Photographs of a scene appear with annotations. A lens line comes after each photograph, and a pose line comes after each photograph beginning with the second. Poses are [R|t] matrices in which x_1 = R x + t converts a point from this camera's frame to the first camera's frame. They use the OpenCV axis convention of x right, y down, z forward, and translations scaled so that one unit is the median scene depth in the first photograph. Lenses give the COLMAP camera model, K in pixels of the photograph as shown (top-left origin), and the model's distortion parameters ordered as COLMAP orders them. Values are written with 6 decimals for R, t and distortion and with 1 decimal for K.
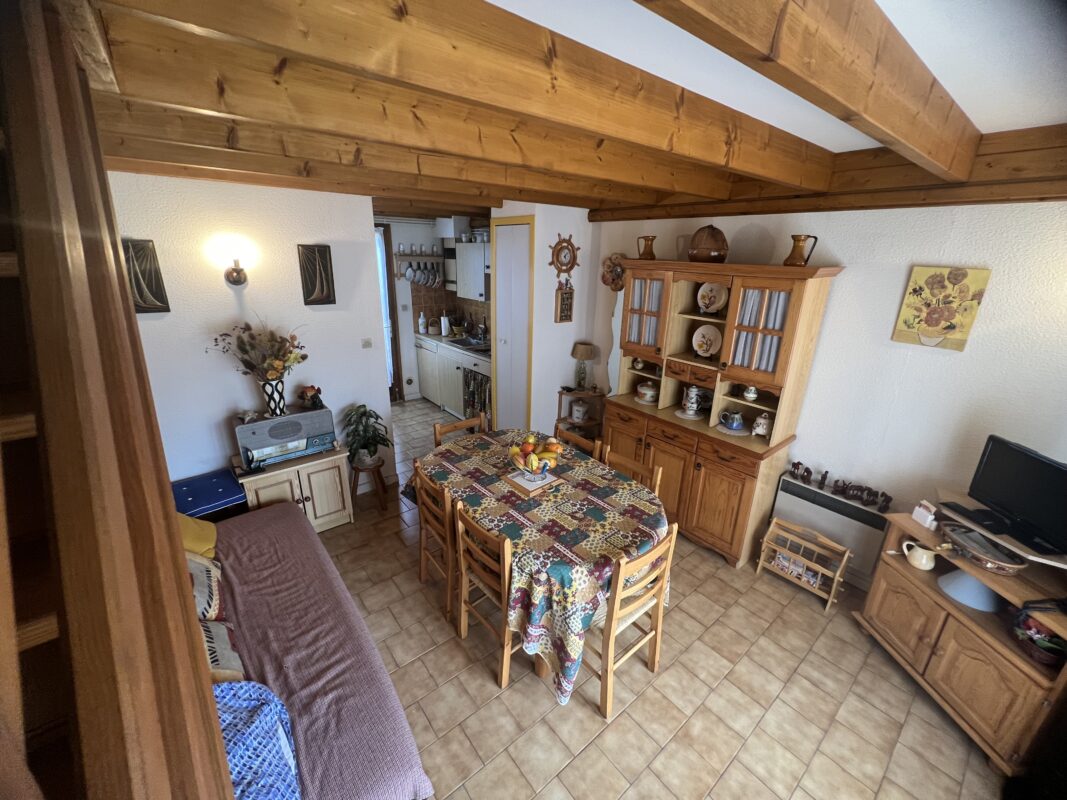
lens RADIAL K [[426.6, 0, 532.6], [0, 426.6, 397.5], [0, 0, 1]] dist [-0.000105, 0.000012]
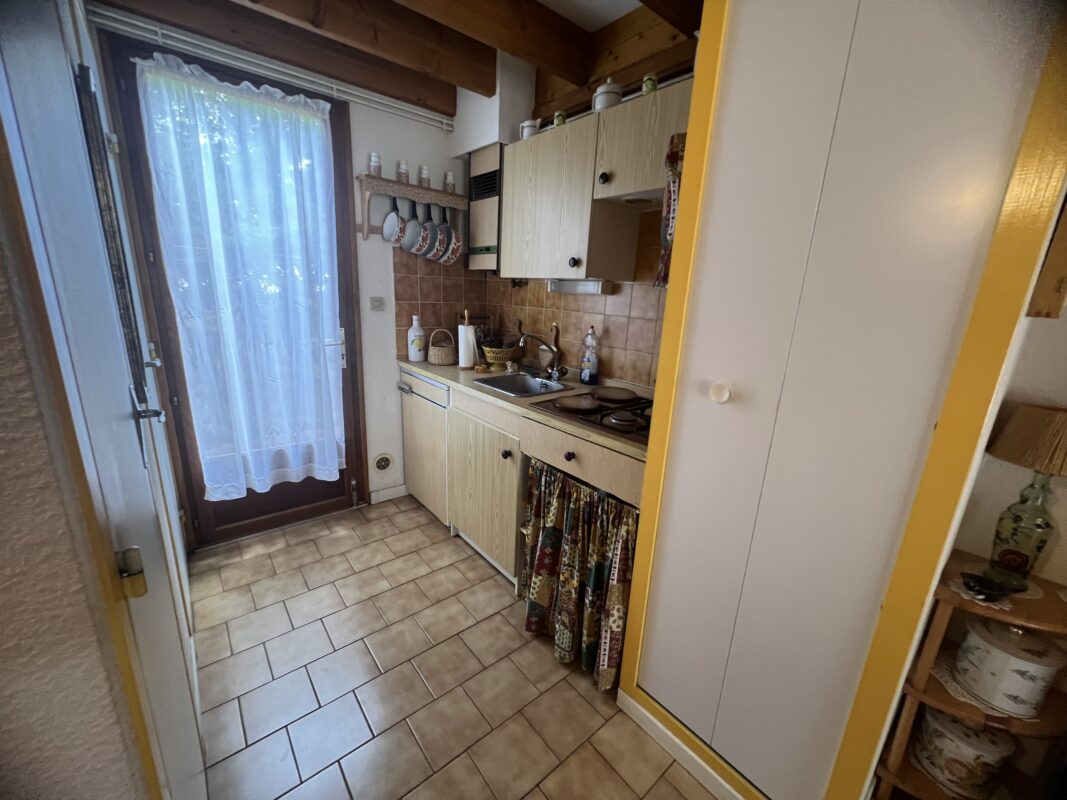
lens RADIAL K [[426.6, 0, 532.5], [0, 426.6, 400.0], [0, 0, 1]] dist [-0.000105, 0.000012]
pose [[0.999561, 0.021803, 0.020053, -0.145974], [-0.020295, 0.997157, -0.072561, -0.080954], [-0.021579, 0.072122, 0.997162, 0.563925]]
